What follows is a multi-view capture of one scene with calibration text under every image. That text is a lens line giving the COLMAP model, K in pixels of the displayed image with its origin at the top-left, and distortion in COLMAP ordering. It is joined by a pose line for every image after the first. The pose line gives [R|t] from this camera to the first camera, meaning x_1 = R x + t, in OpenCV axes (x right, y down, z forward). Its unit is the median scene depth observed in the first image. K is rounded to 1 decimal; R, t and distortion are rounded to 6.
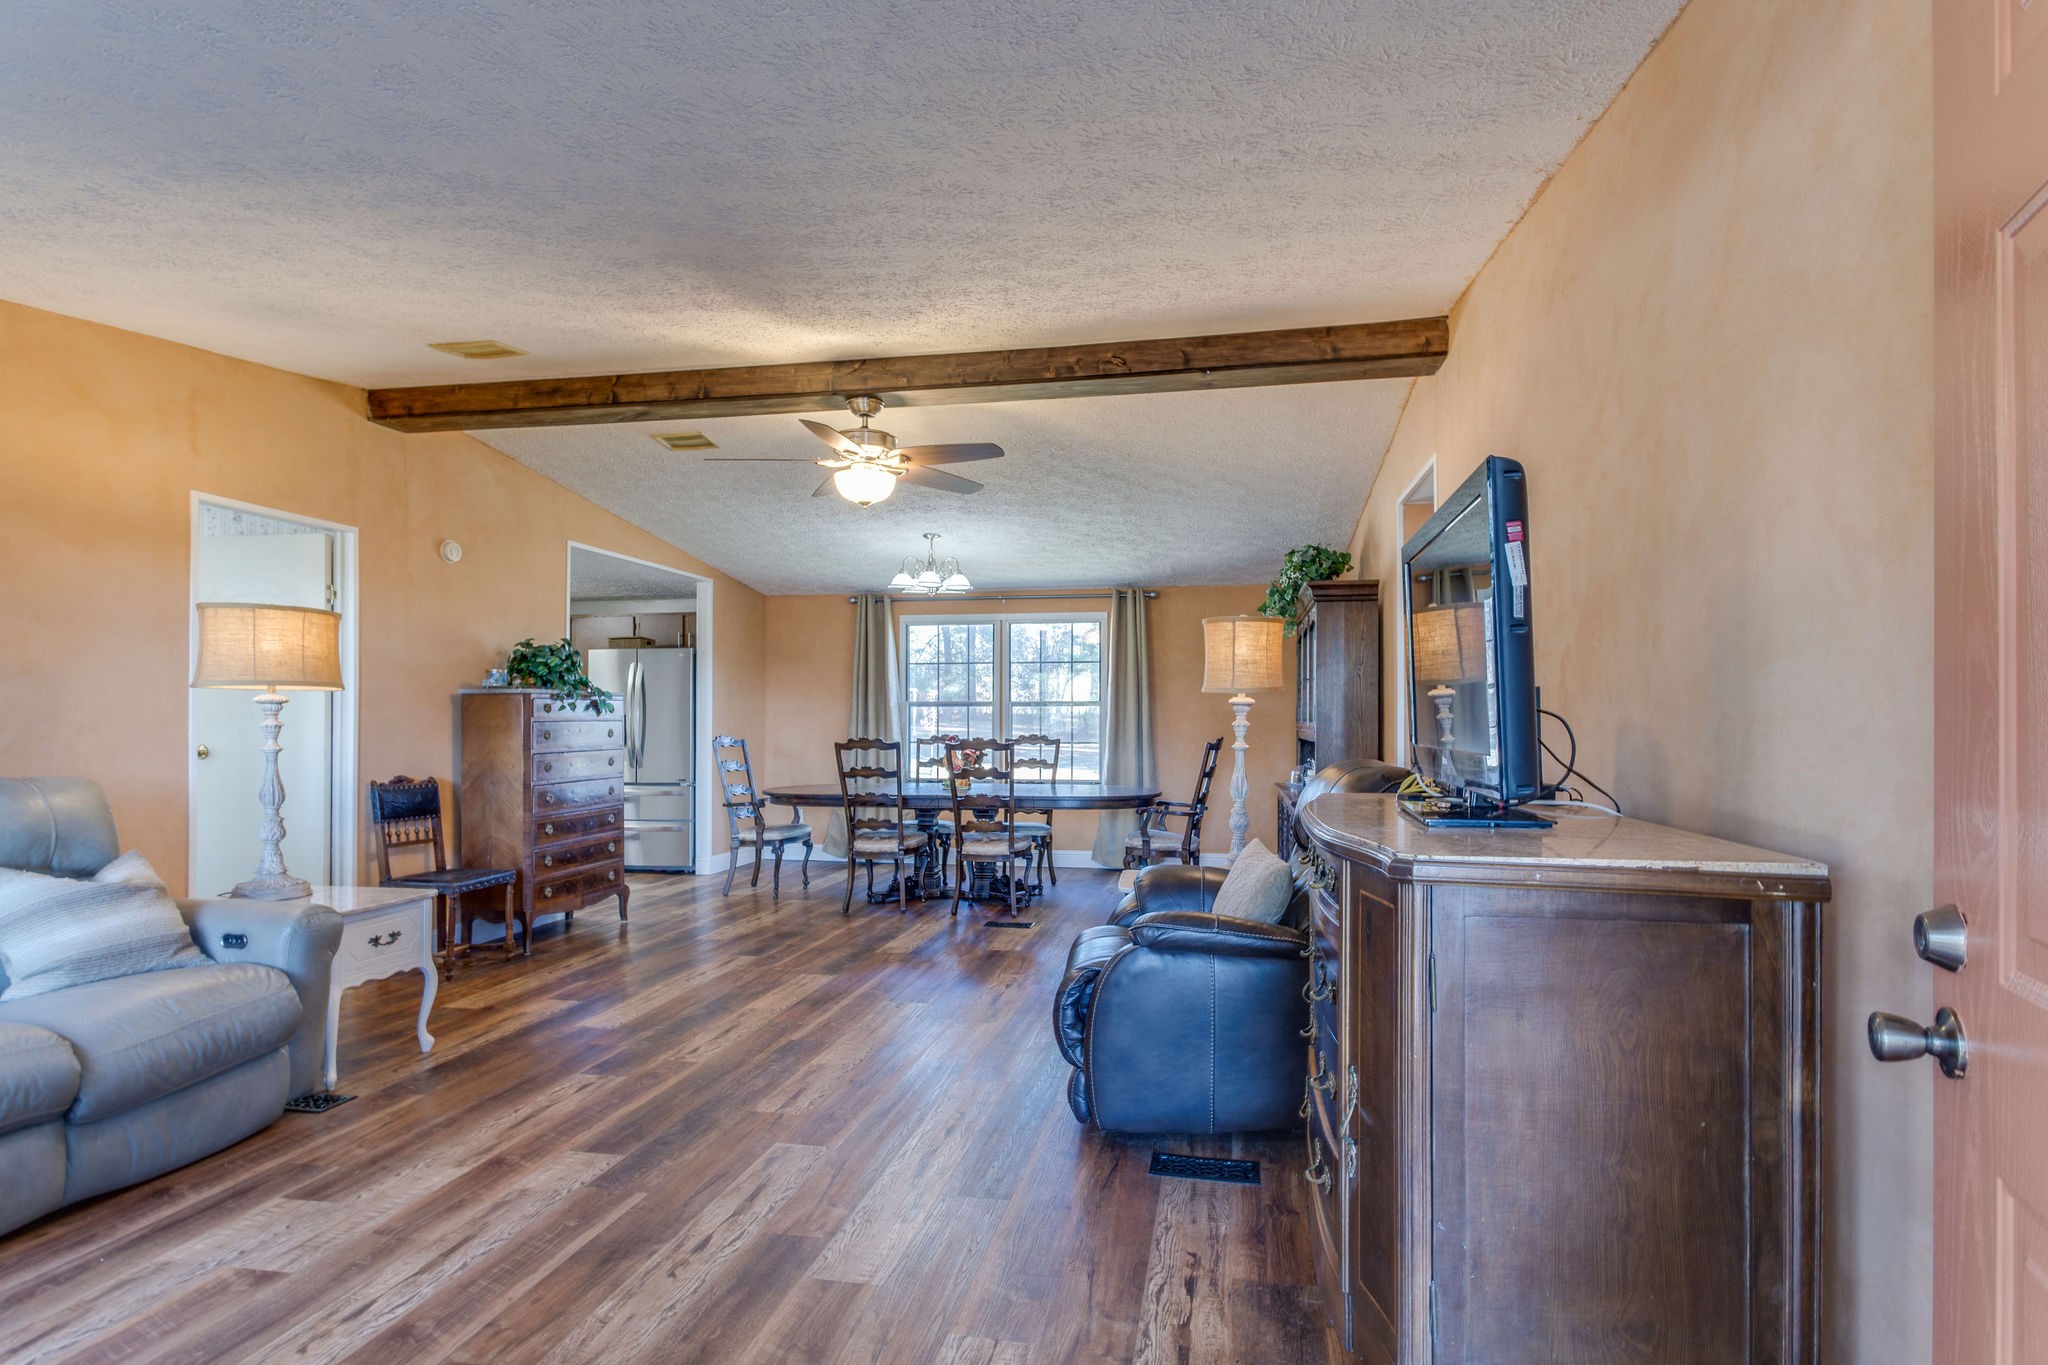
lens RADIAL K [[983.3, 0, 1013.6], [0, 983.3, 713.5], [0, 0, 1]] dist [-0.001904, -0.004688]
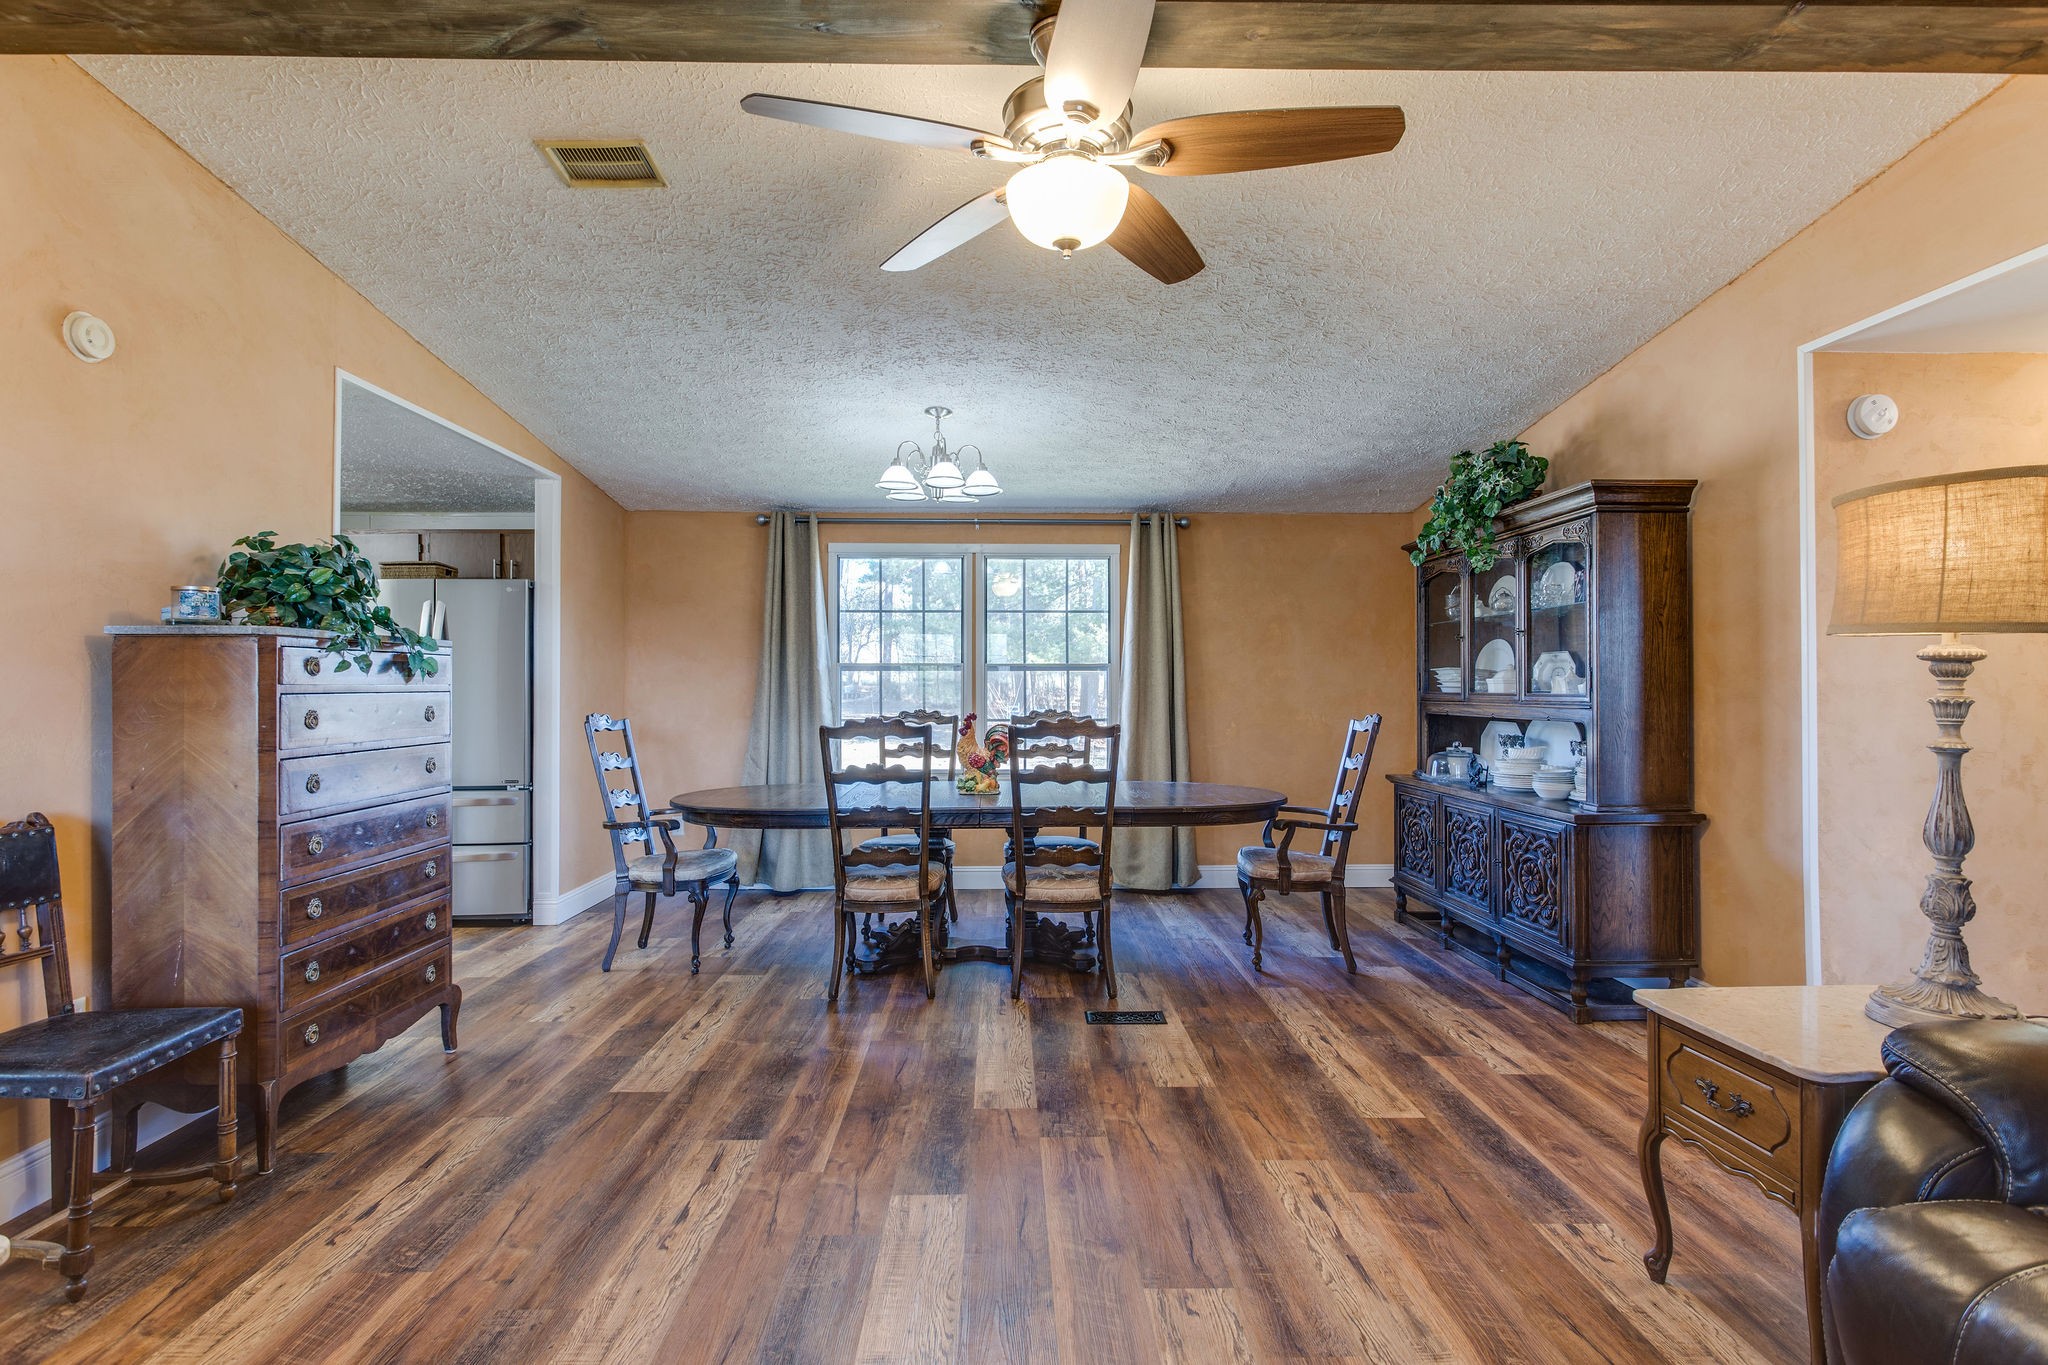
lens RADIAL K [[983.3, 0, 983.8], [0, 983.3, 679.3], [0, 0, 1]] dist [-0.001904, -0.004688]
pose [[0.978829, 0.002001, 0.204672, -0.229242], [-0.001493, 0.999995, -0.002636, 0.001852], [-0.204676, 0.002275, 0.978827, 0.418639]]
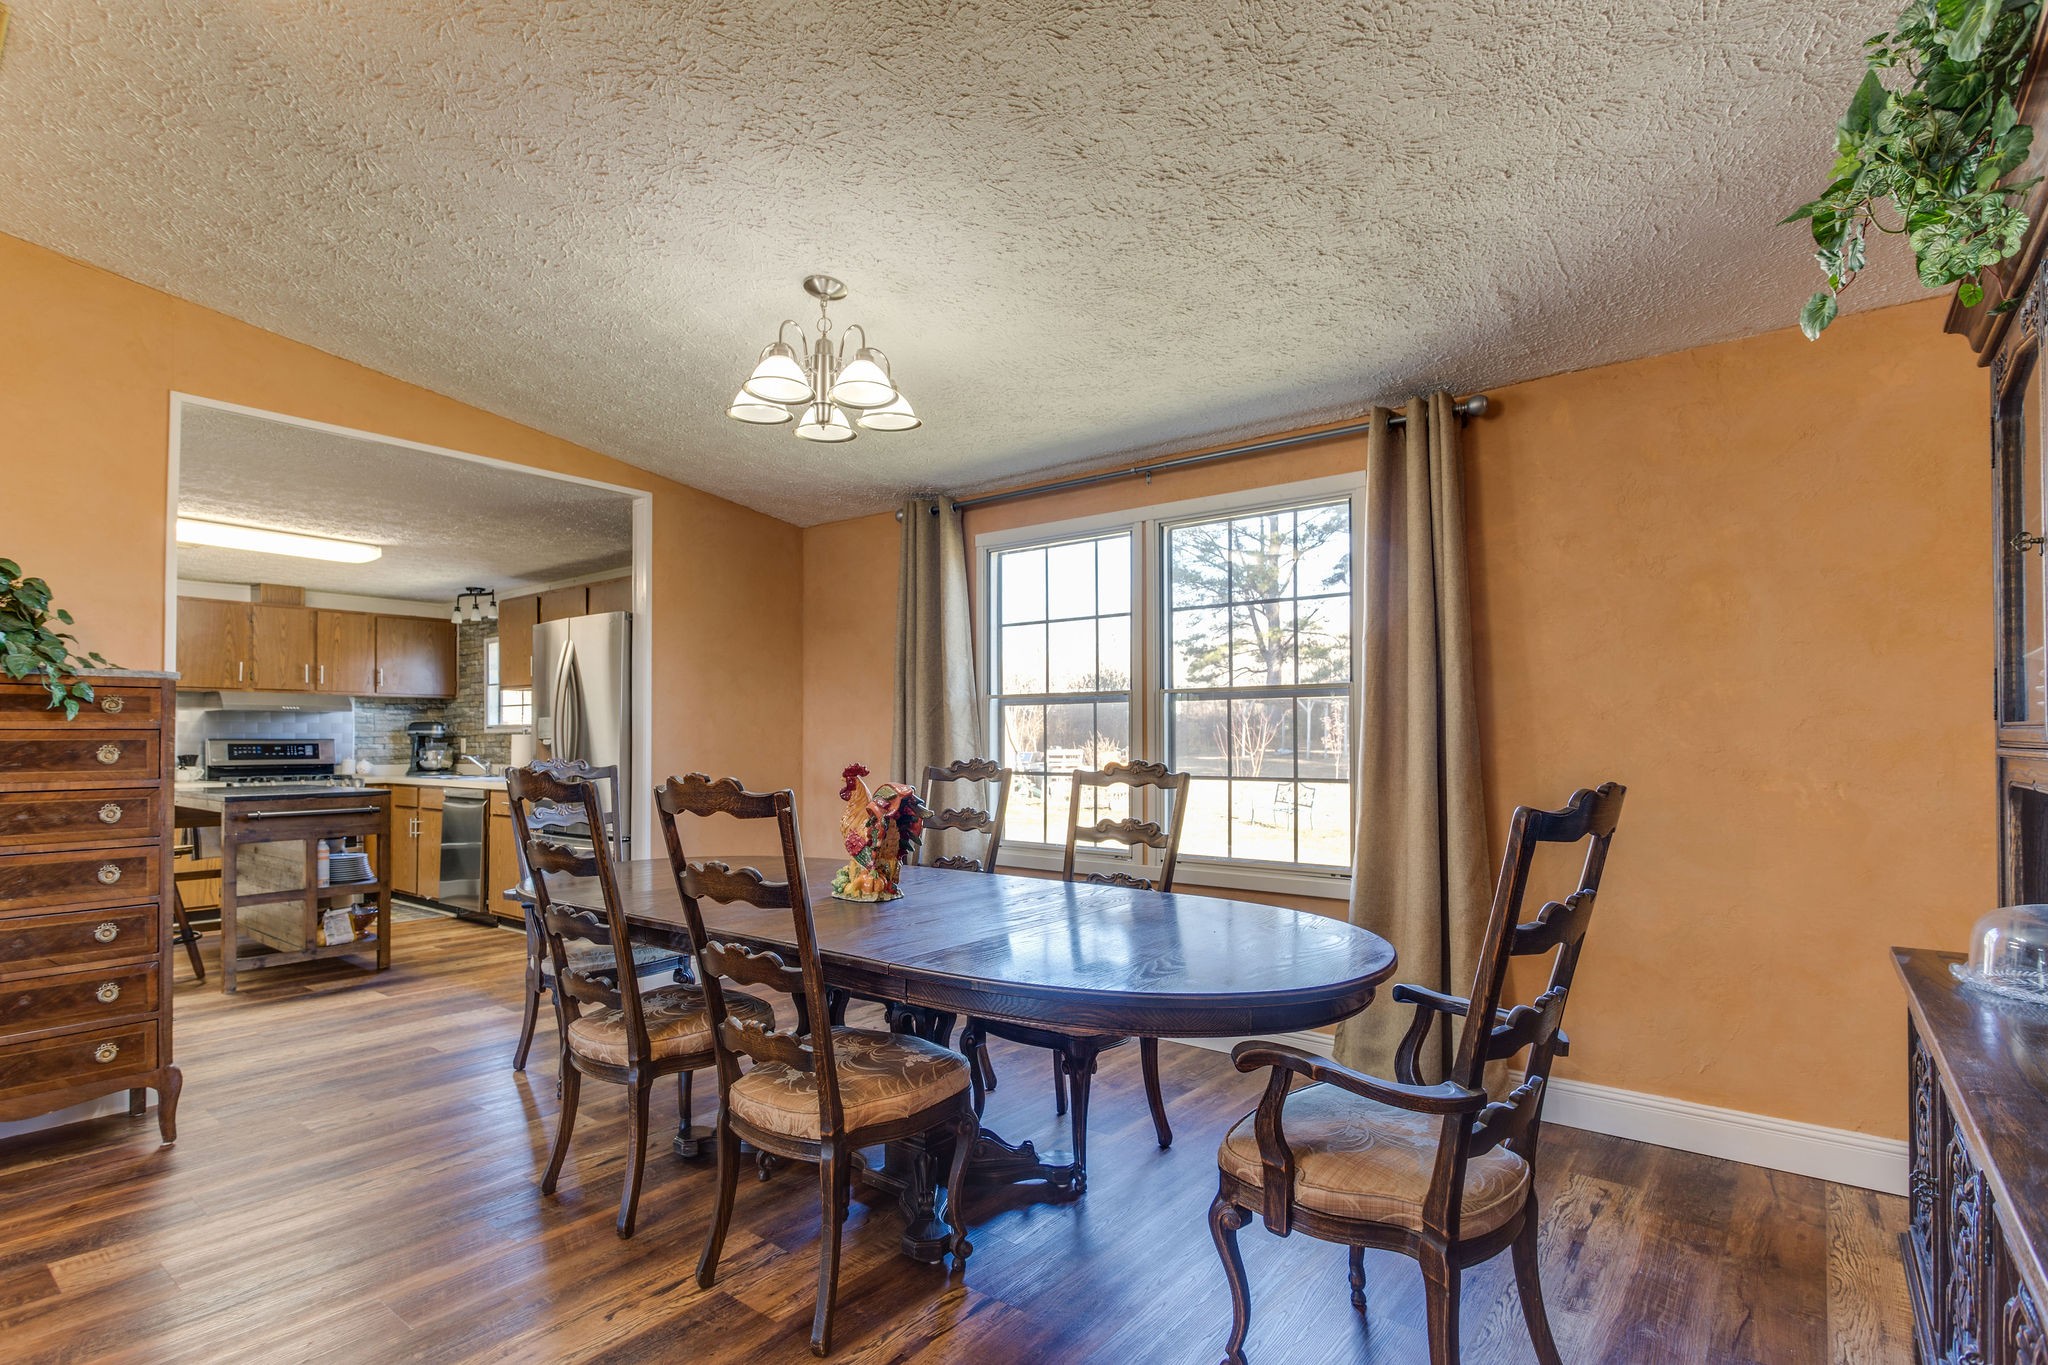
lens RADIAL K [[983.3, 0, 1010.0], [0, 983.3, 724.2], [0, 0, 1]] dist [-0.001904, -0.004688]
pose [[0.896889, -0.008939, -0.442166, 0.207751], [0.005552, 0.999944, -0.008955, 0.012226], [0.442222, 0.005577, 0.896888, 0.802109]]
